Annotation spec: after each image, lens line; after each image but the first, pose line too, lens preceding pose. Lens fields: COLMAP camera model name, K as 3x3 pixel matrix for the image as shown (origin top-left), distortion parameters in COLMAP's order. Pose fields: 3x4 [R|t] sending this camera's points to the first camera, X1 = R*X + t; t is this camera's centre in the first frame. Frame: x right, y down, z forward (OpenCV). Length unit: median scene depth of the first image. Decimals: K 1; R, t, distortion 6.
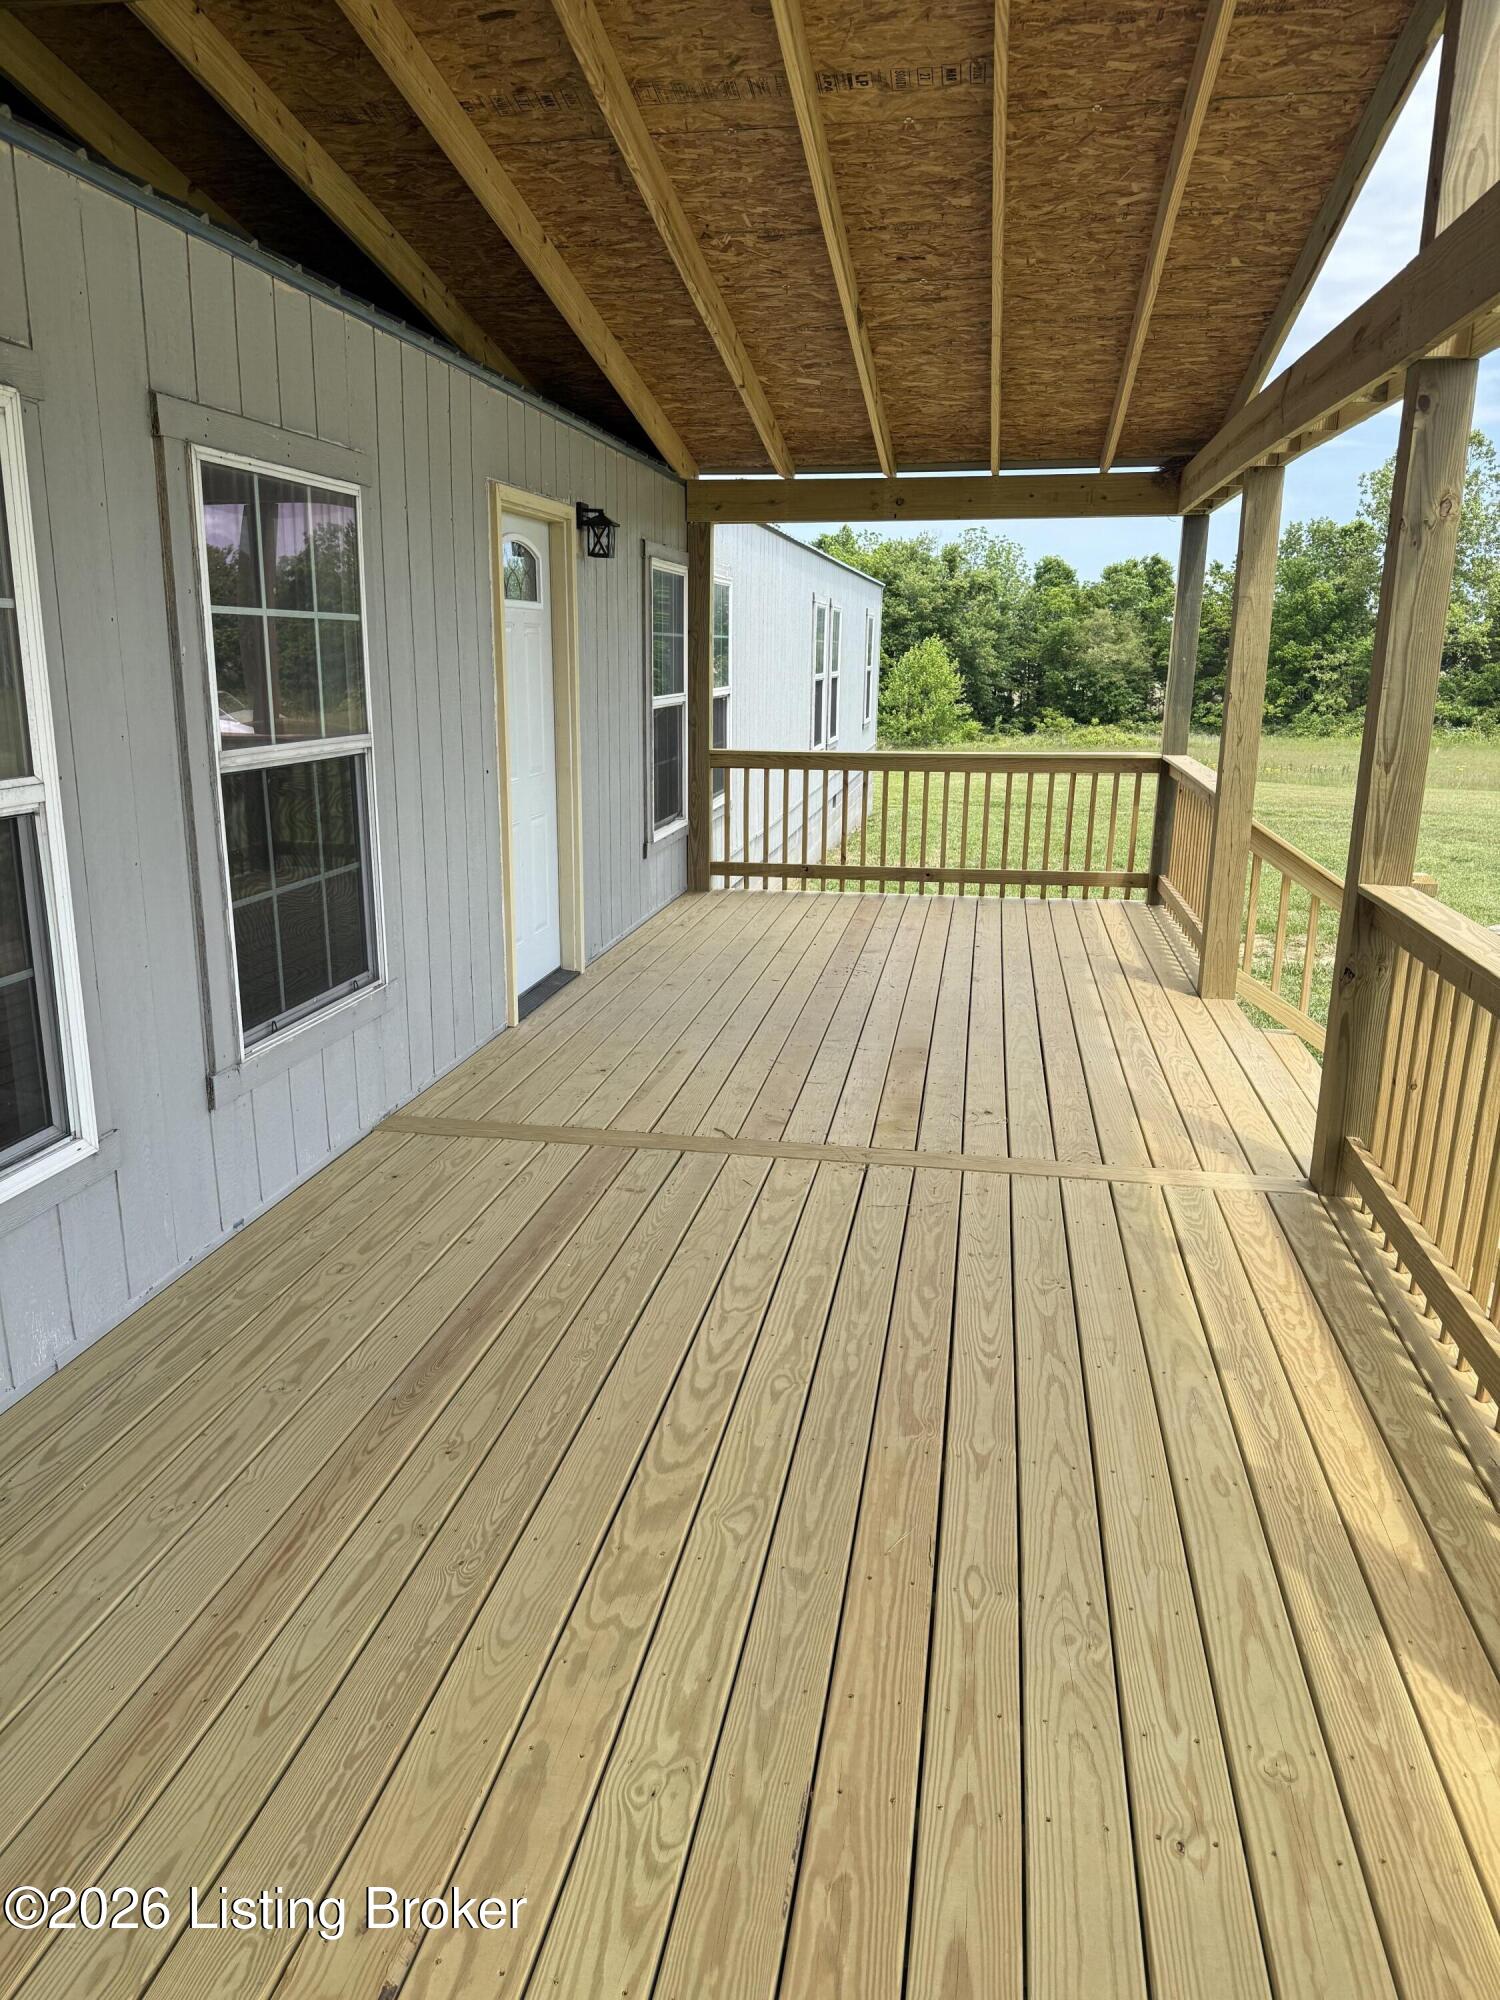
lens RADIAL K [[1395.9, 0, 741.2], [0, 1395.9, 1009.0], [0, 0, 1]] dist [0.000232, -0.004430]
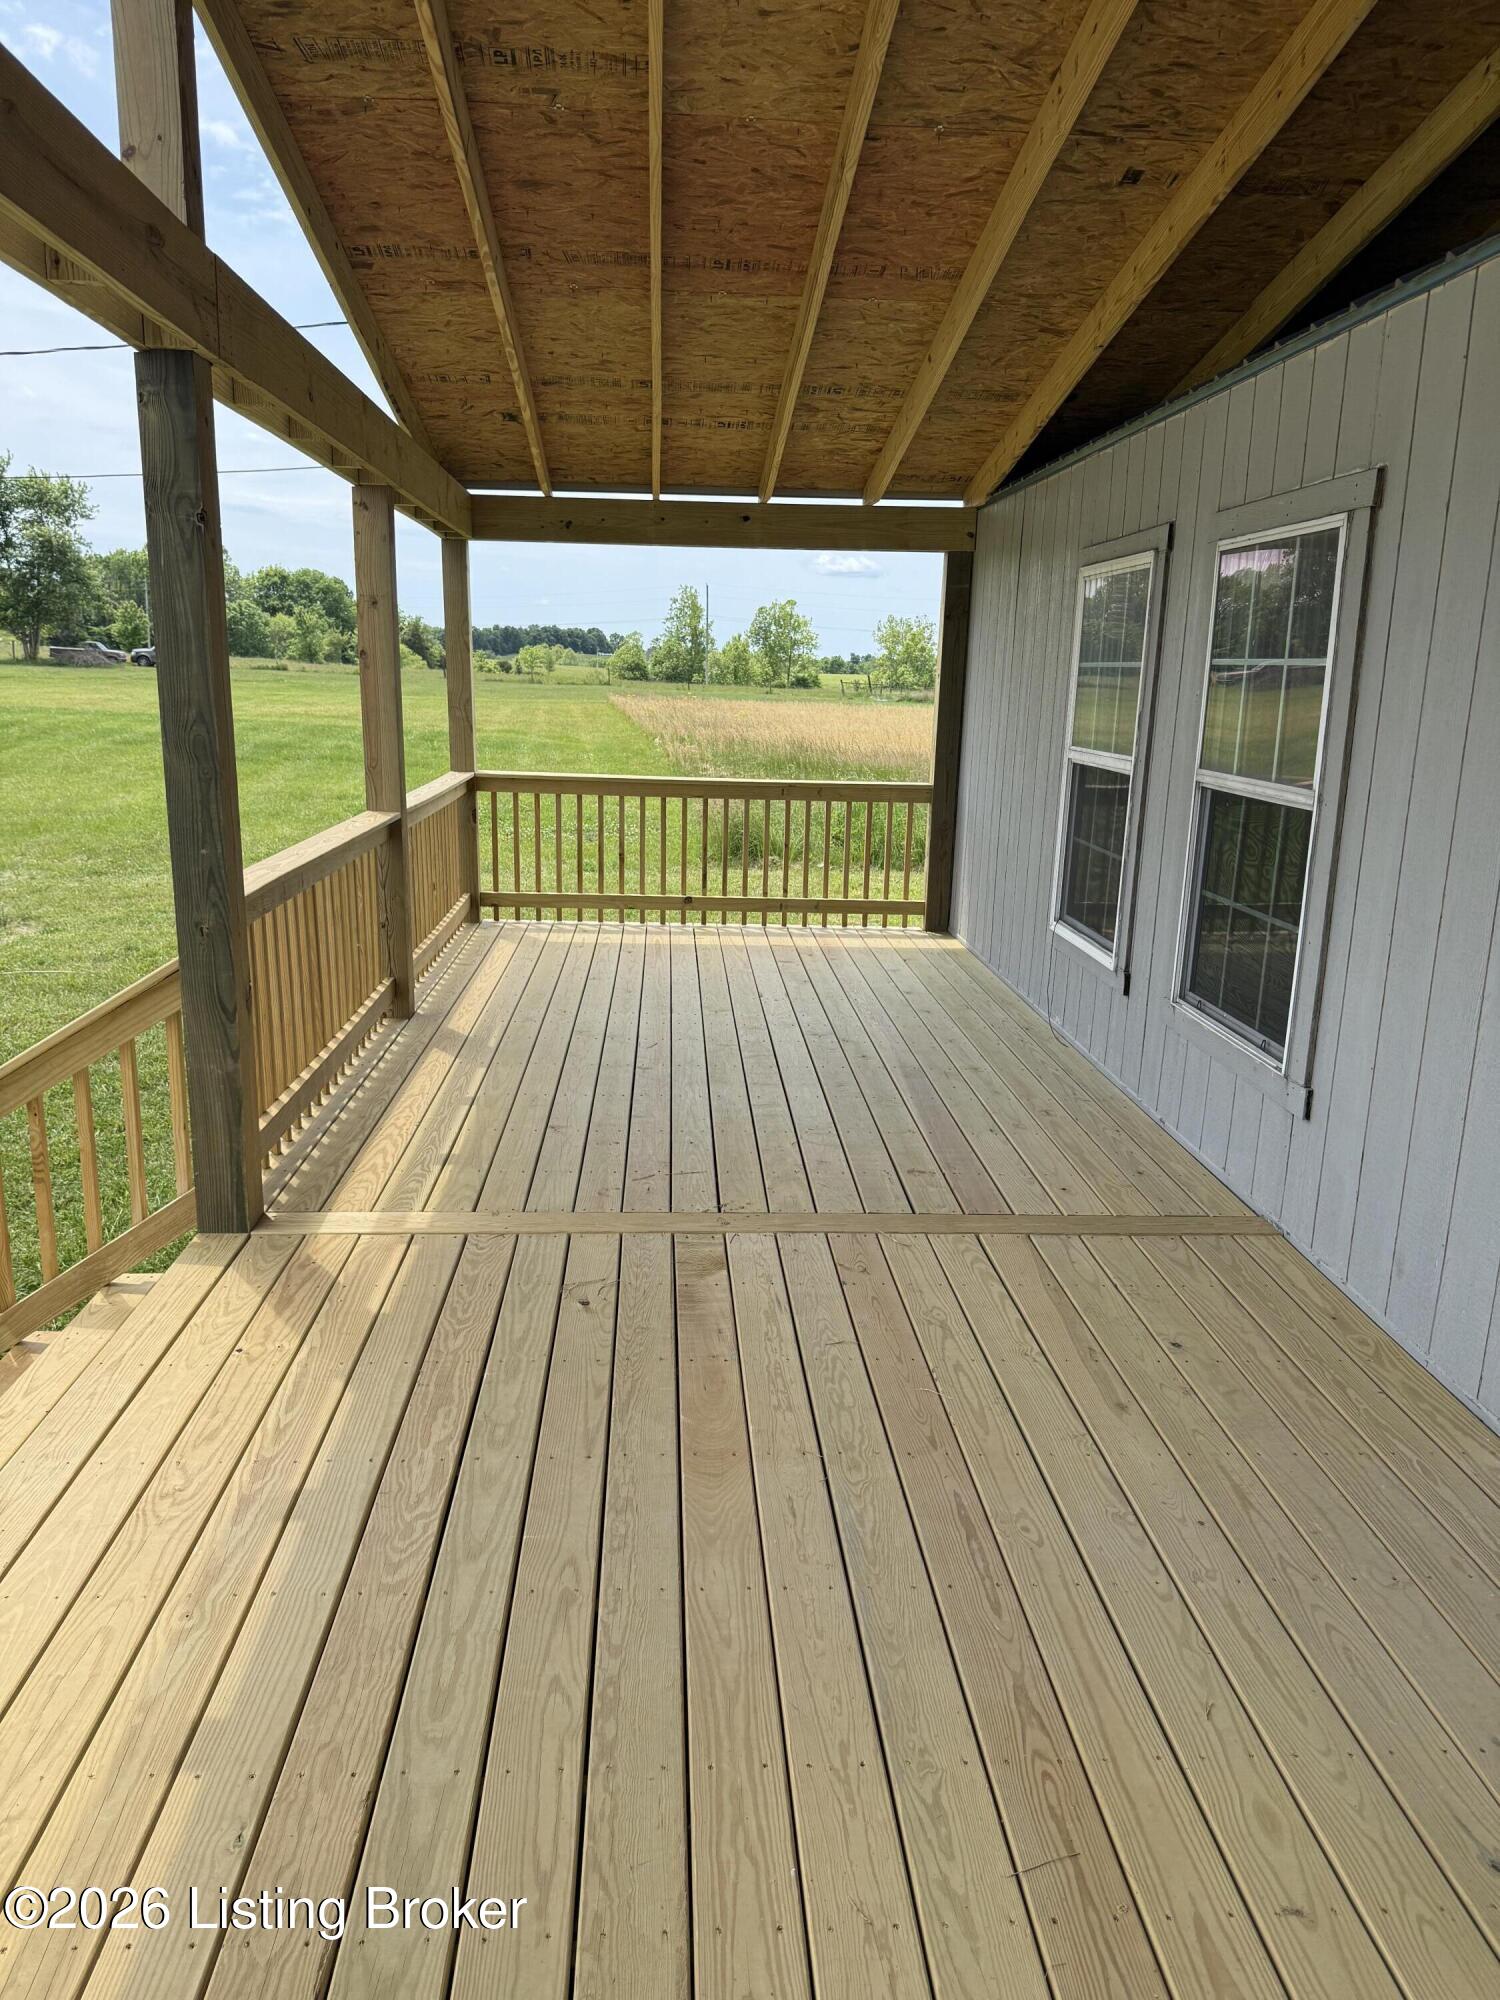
lens RADIAL K [[1395.9, 0, 743.9], [0, 1395.9, 1008.2], [0, 0, 1]] dist [0.000232, -0.004430]
pose [[-0.973518, 0.025370, -0.227197, 0.274568], [-0.084225, 0.884112, 0.459622, -0.432861], [0.212529, 0.466586, -0.858562, 1.674556]]
